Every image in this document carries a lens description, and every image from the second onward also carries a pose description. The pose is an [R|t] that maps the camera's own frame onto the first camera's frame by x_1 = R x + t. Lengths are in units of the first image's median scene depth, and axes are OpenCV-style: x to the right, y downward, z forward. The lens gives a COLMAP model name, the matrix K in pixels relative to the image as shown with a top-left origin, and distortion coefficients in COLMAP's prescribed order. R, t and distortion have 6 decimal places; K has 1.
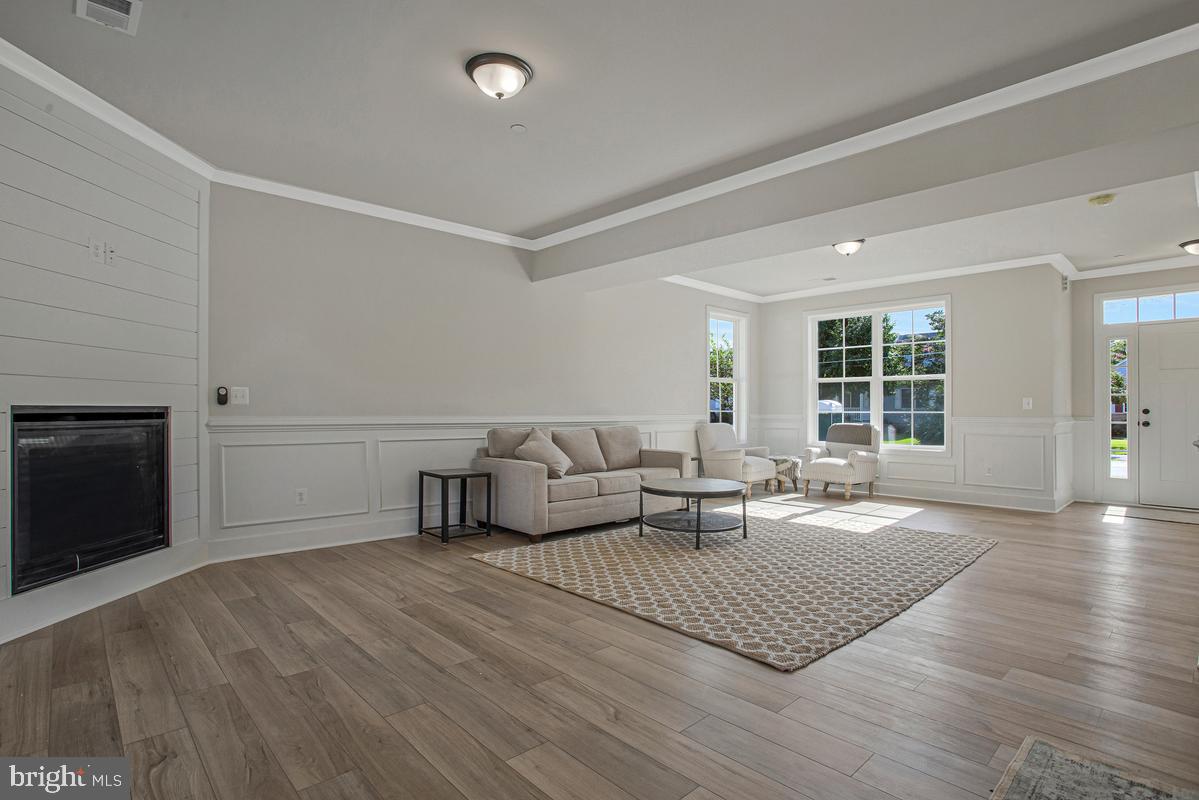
lens RADIAL K [[611.1, 0, 599.5], [0, 611.1, 400.0], [0, 0, 1]] dist [0.001551, -0.000221]
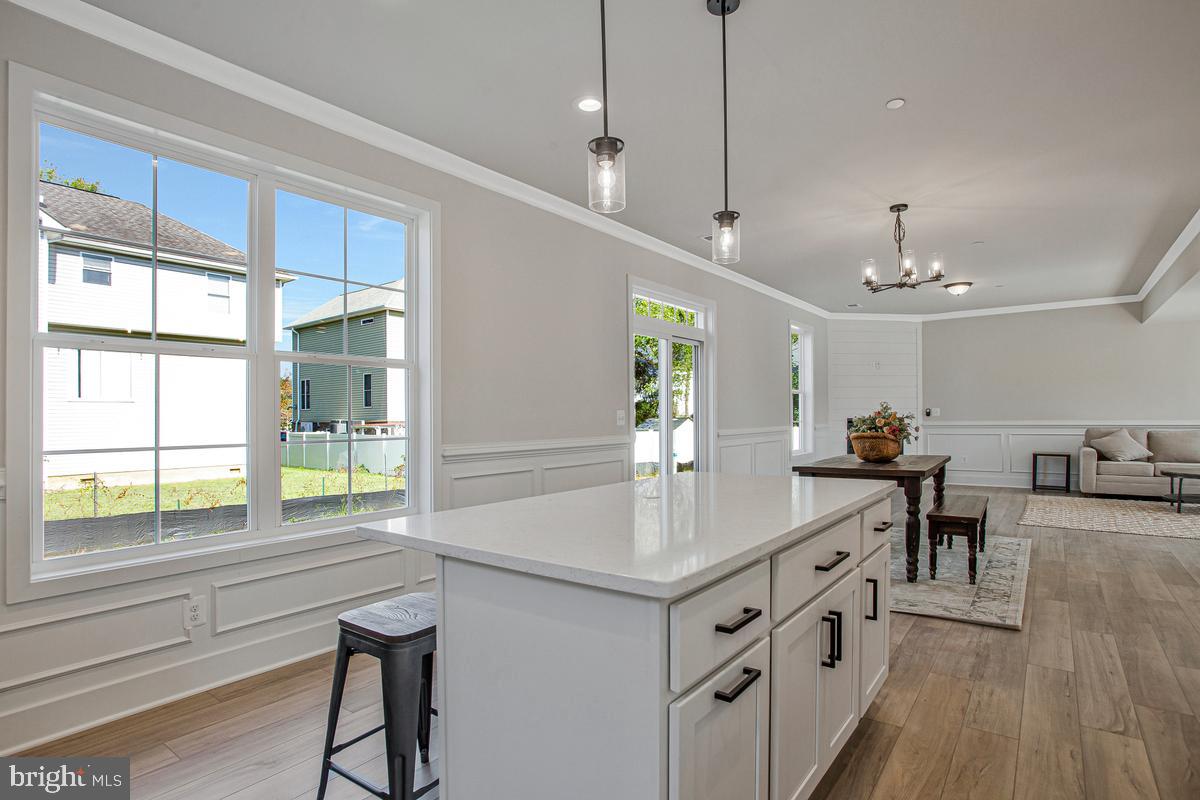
lens RADIAL K [[602.5, 0, 621.0], [0, 602.5, 409.5], [0, 0, 1]] dist [-0.002405, -0.000342]
pose [[0.216579, -0.017040, -0.976116, 1.188325], [0.031658, 0.999444, -0.010423, -0.027141], [0.975752, -0.028645, 0.216998, -0.555618]]
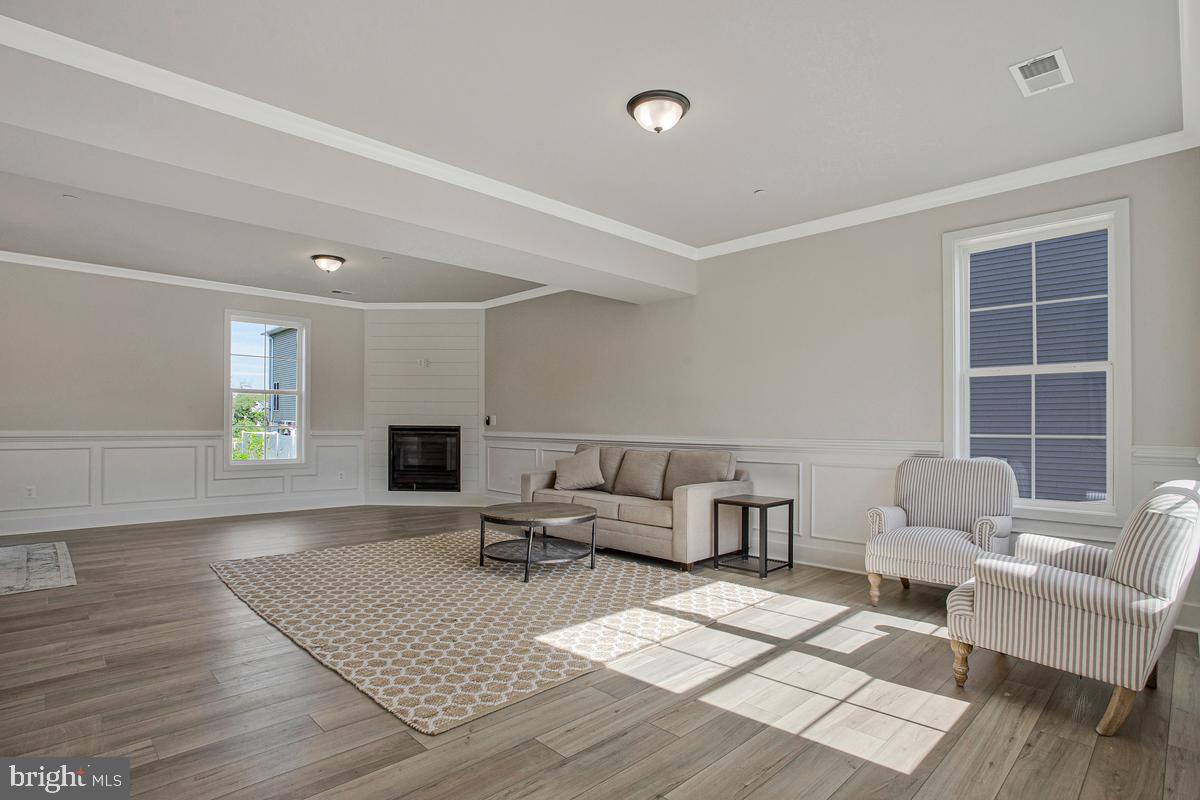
lens RADIAL K [[612.2, 0, 600.0], [0, 612.2, 400.0], [0, 0, 1]] dist [-0.037729, 0.000185]
pose [[0.045773, -0.042999, -0.998026, 1.108556], [0.011715, 0.999028, -0.042504, 0.012680], [0.998883, -0.009747, 0.046233, 1.088543]]
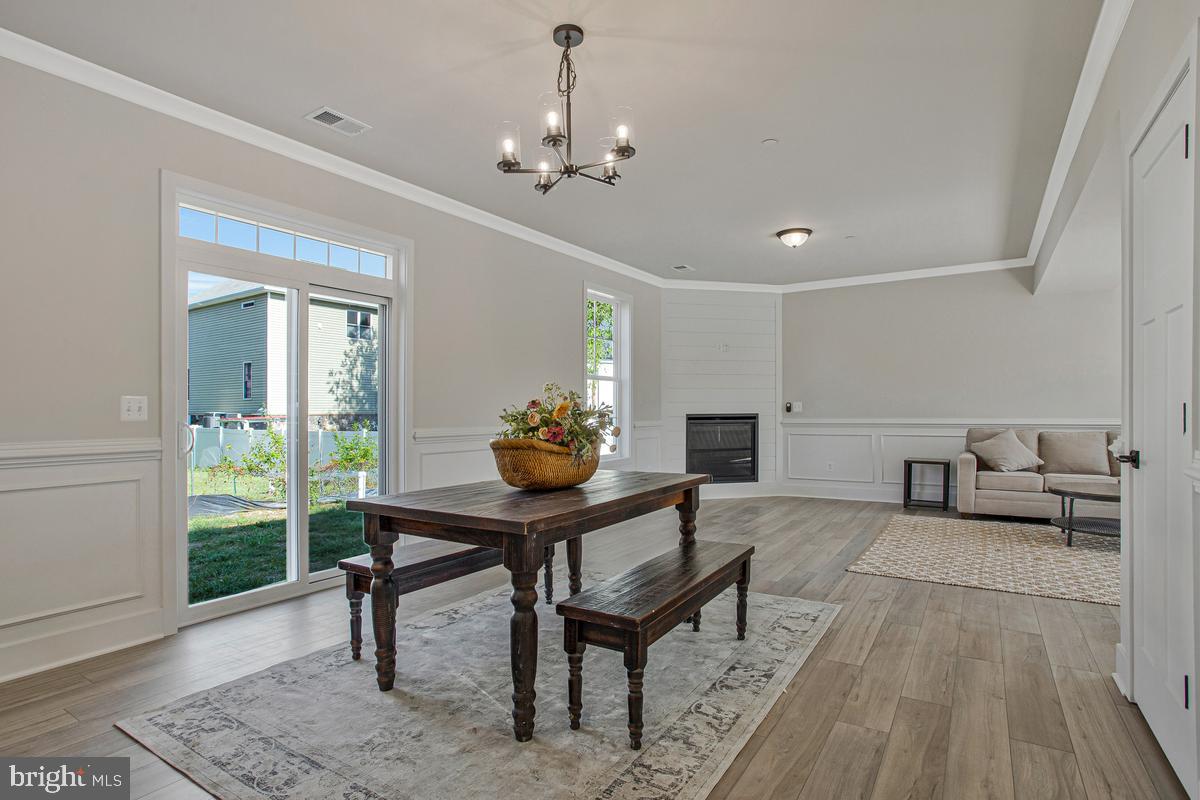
lens RADIAL K [[612.2, 0, 600.0], [0, 612.2, 400.0], [0, 0, 1]] dist [-0.037729, 0.000185]
pose [[0.267816, -0.022659, -0.963204, 0.877279], [0.025127, 0.999548, -0.016527, -0.010703], [0.963142, -0.019776, 0.268264, -0.041289]]
